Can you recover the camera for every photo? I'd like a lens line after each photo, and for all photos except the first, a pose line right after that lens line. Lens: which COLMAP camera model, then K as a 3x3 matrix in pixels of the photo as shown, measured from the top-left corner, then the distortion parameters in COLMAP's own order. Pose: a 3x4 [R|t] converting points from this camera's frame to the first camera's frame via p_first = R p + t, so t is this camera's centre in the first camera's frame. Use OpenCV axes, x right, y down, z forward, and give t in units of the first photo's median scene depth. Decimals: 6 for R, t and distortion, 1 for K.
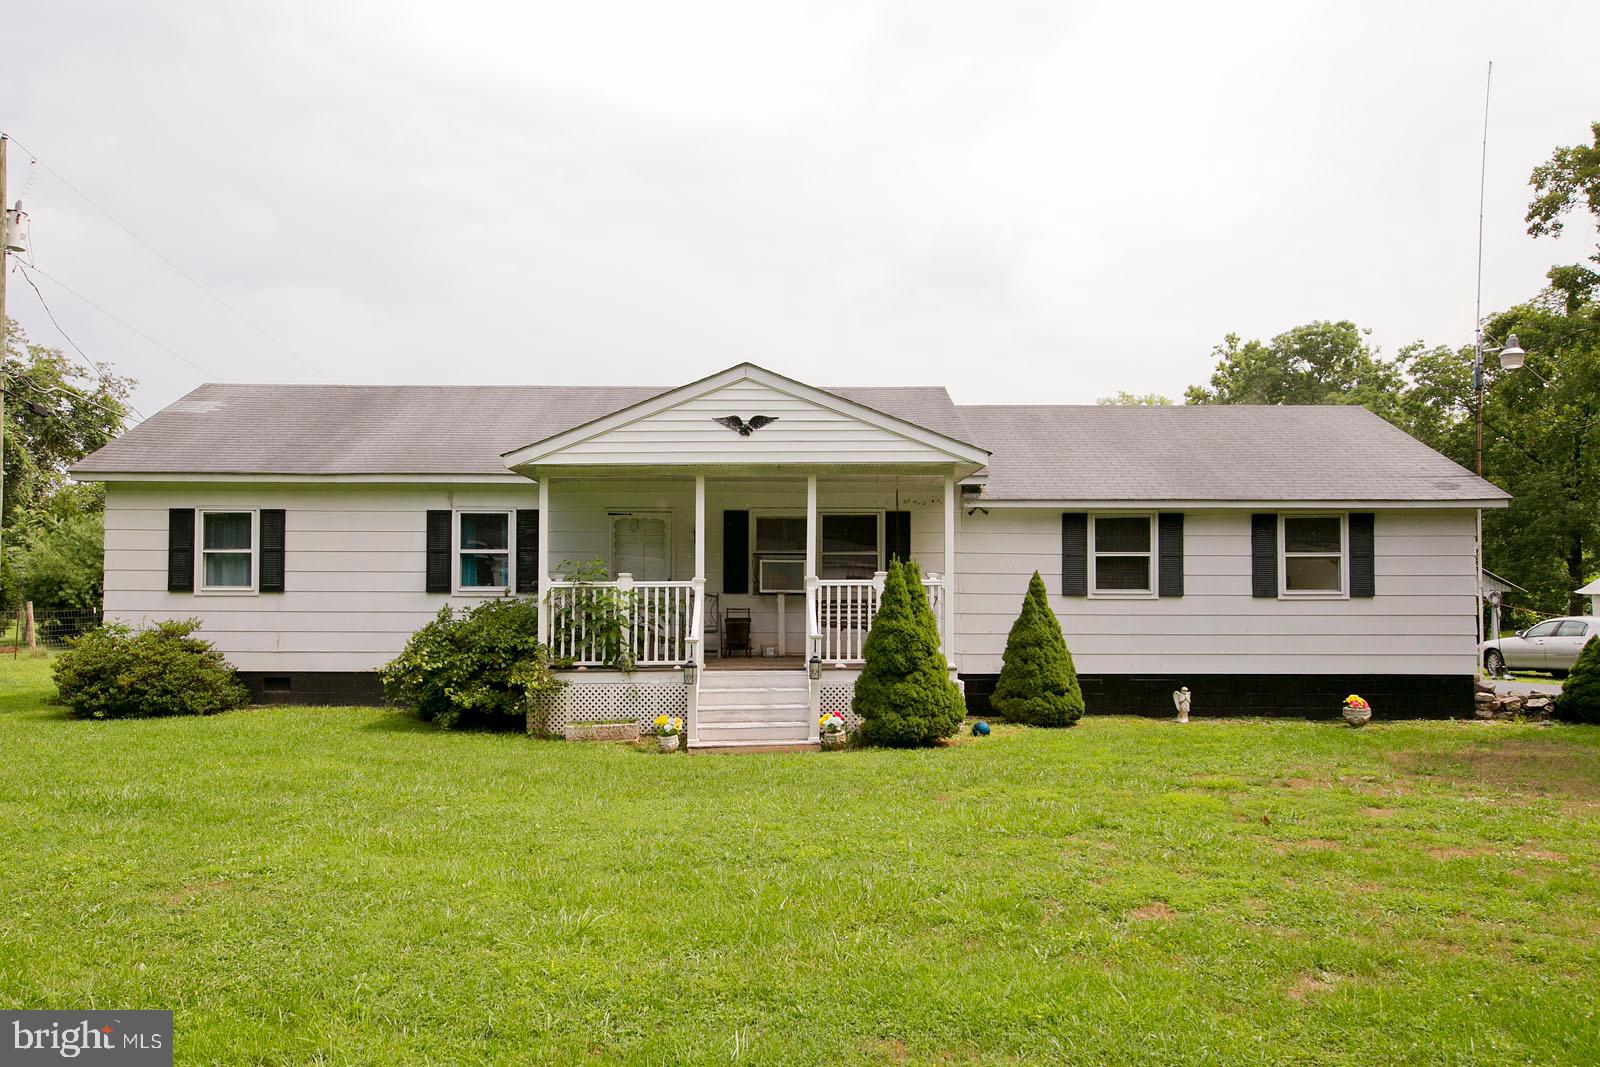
lens RADIAL K [[1066.7, 0, 799.5], [0, 1066.7, 542.9], [0, 0, 1]] dist [-0.004686, -0.002658]
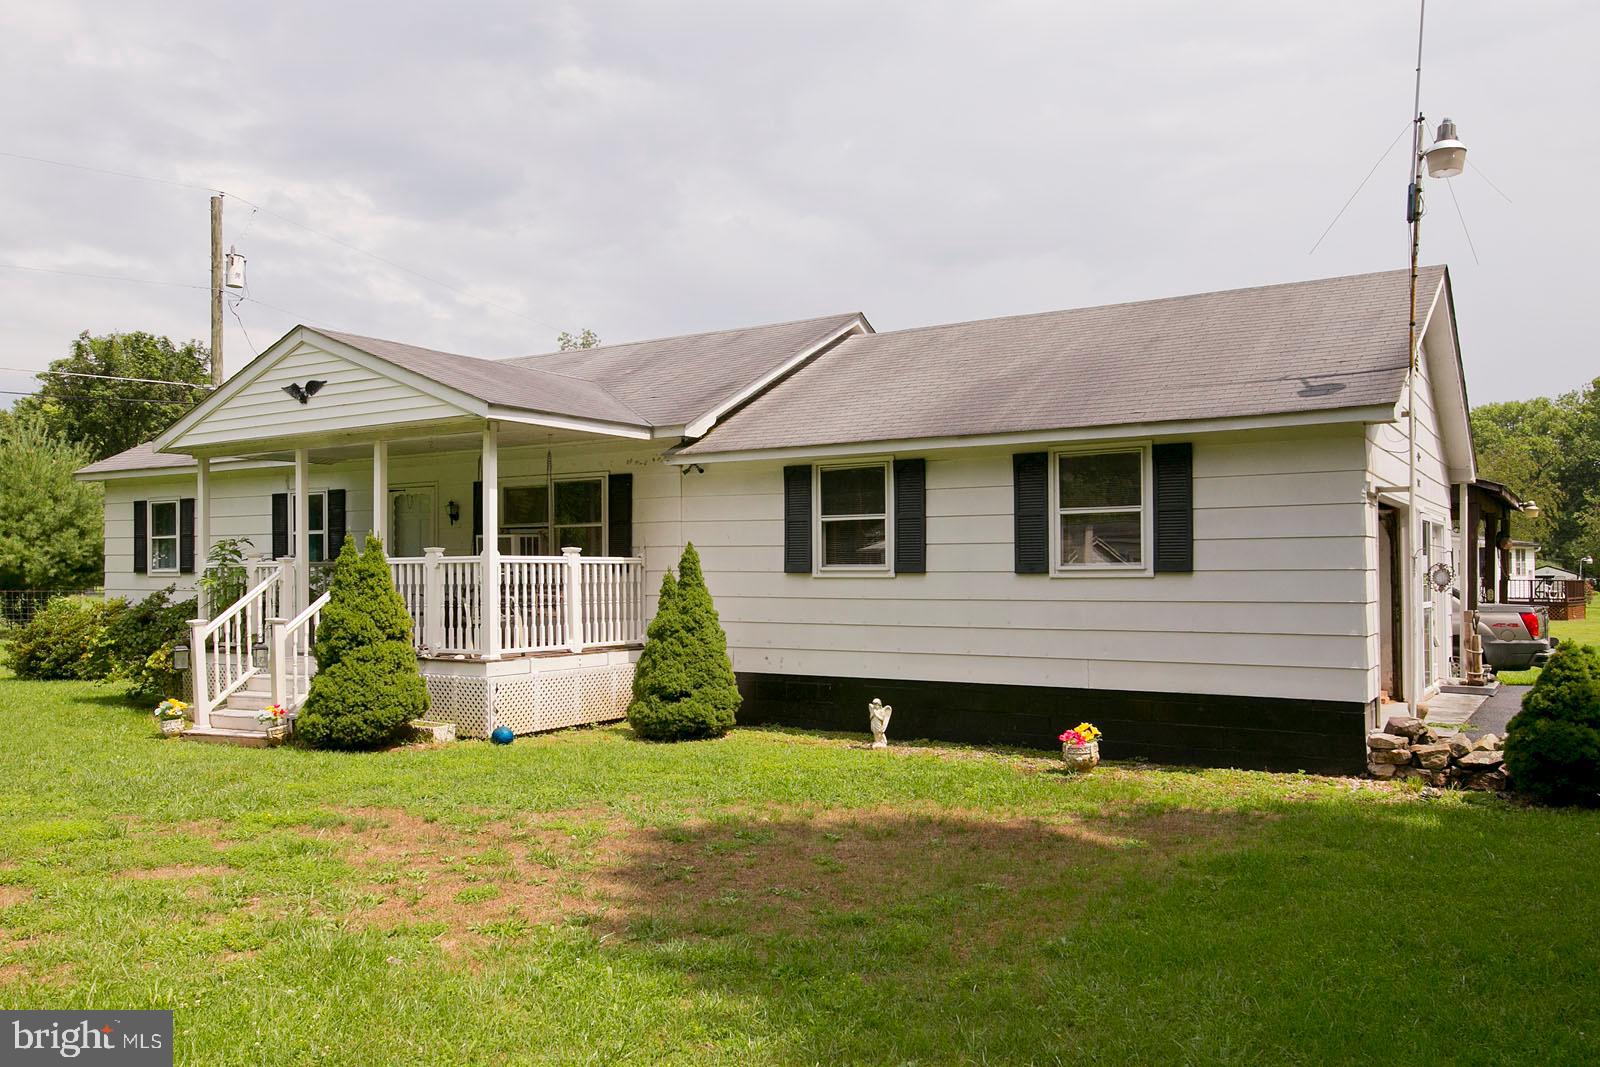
lens RADIAL K [[1141.0, 0, 800.1], [0, 1141.0, 529.2], [0, 0, 1]] dist [0.006781, 0.000184]
pose [[0.868732, -0.023406, -0.494729, 0.678066], [0.029657, 0.999549, 0.004788, 0.014104], [0.494393, -0.018832, 0.869034, 0.287065]]
